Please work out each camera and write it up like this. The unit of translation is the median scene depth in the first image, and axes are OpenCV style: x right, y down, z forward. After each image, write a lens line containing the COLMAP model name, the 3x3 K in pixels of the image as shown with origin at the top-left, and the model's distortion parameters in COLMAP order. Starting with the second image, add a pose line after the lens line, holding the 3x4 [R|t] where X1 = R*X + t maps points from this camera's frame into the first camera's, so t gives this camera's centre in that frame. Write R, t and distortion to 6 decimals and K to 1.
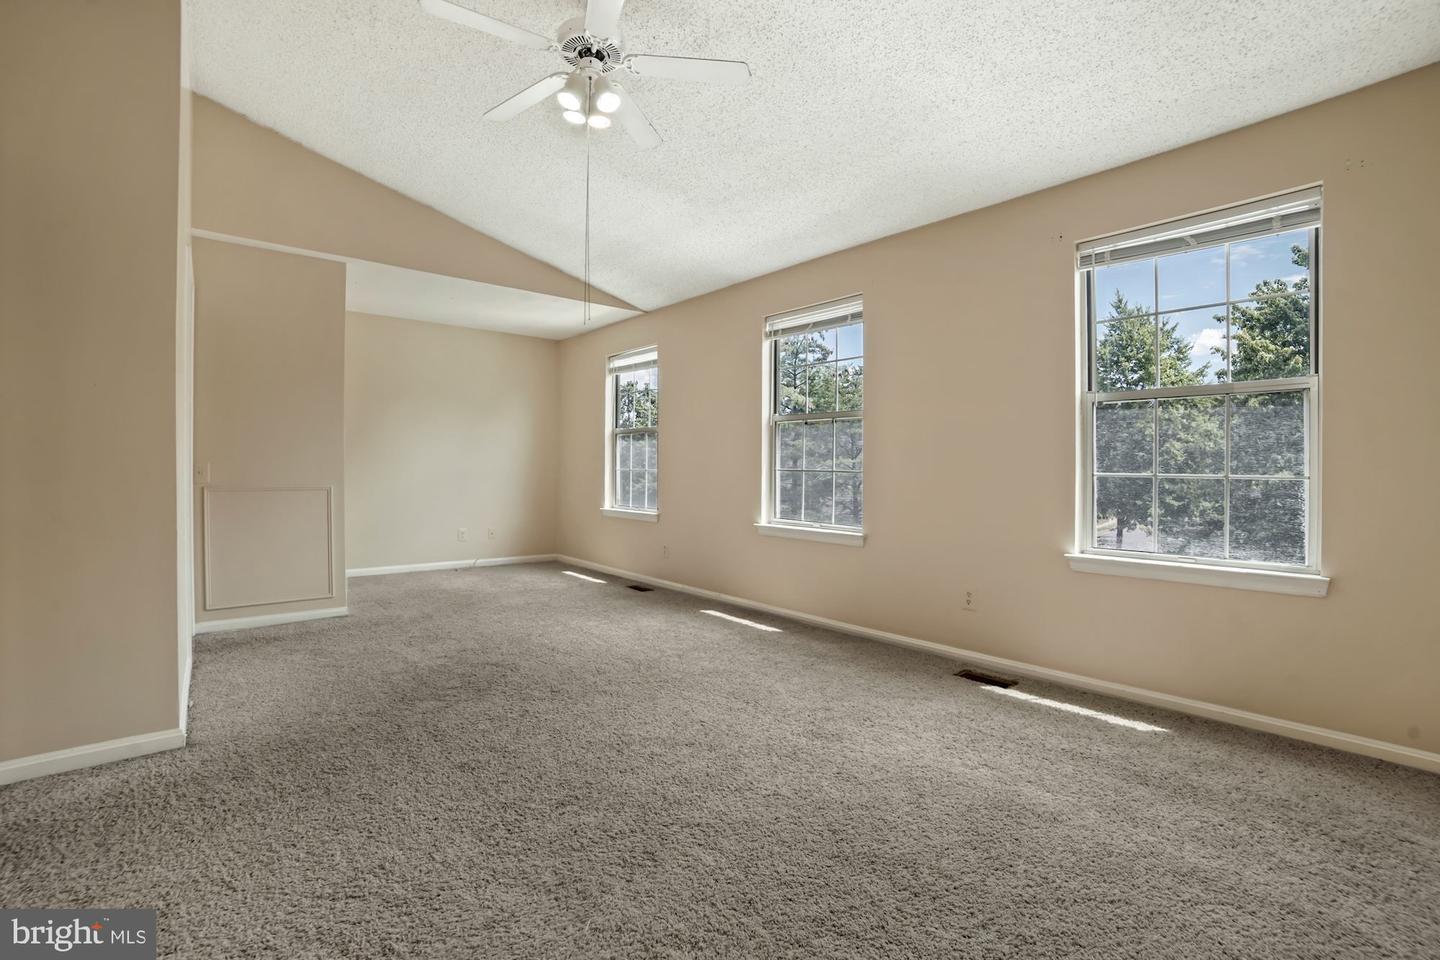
lens RADIAL K [[619.1, 0, 738.5], [0, 619.1, 458.2], [0, 0, 1]] dist [-0.076086, 0.022997]
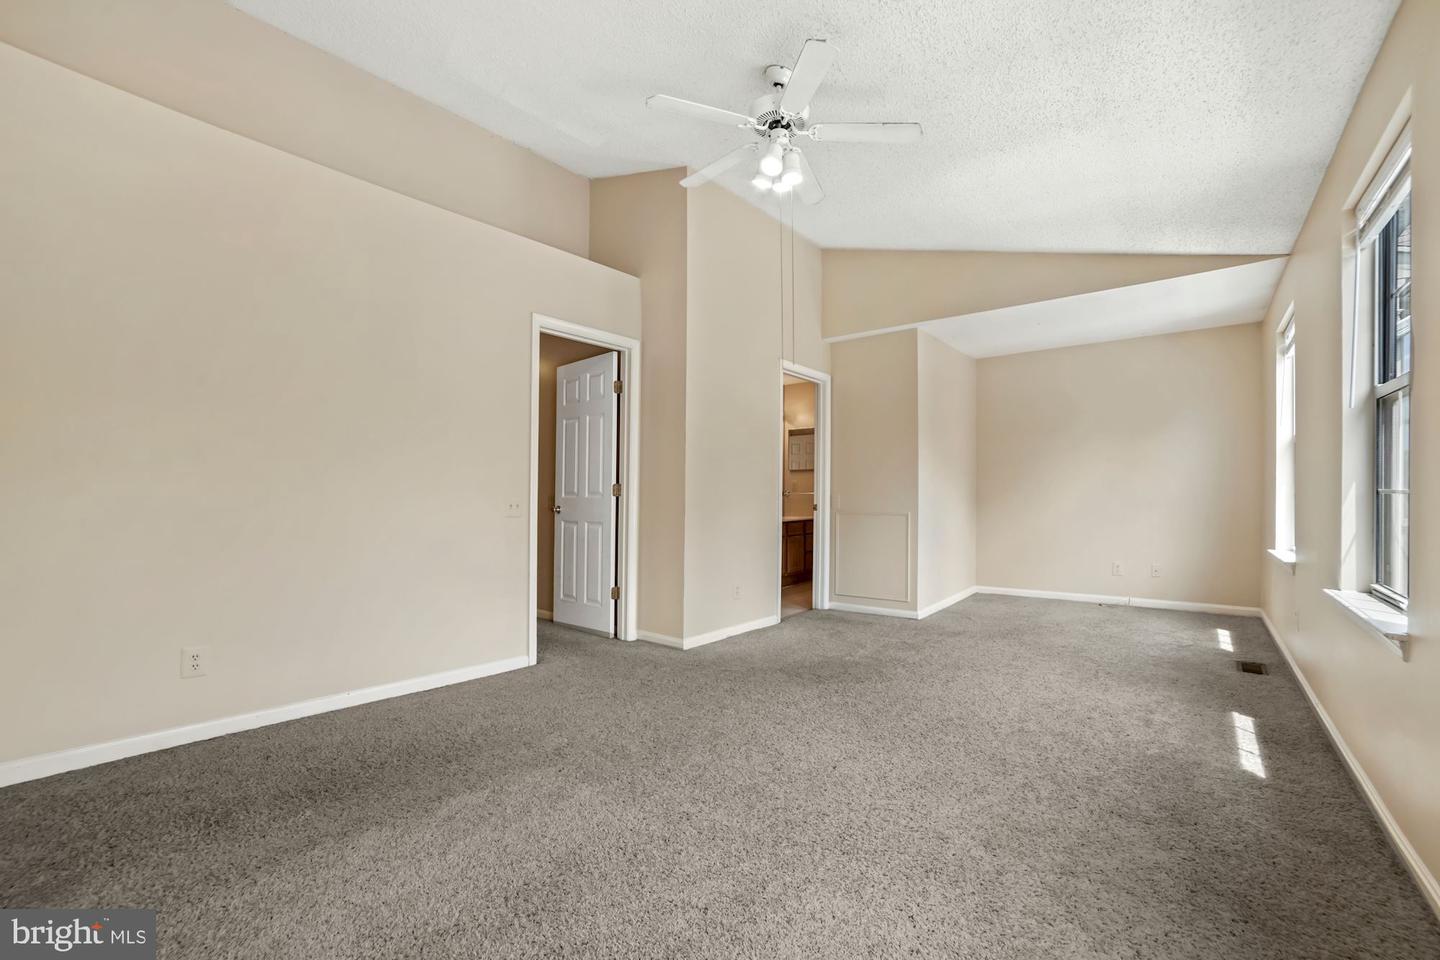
lens RADIAL K [[601.8, 0, 721.2], [0, 601.8, 485.6], [0, 0, 1]] dist [-0.072373, 0.022936]
pose [[0.193562, -0.026691, -0.980725, 0.516140], [0.023279, 0.999473, -0.022607, 0.012524], [0.980812, -0.018454, 0.194081, 0.429833]]
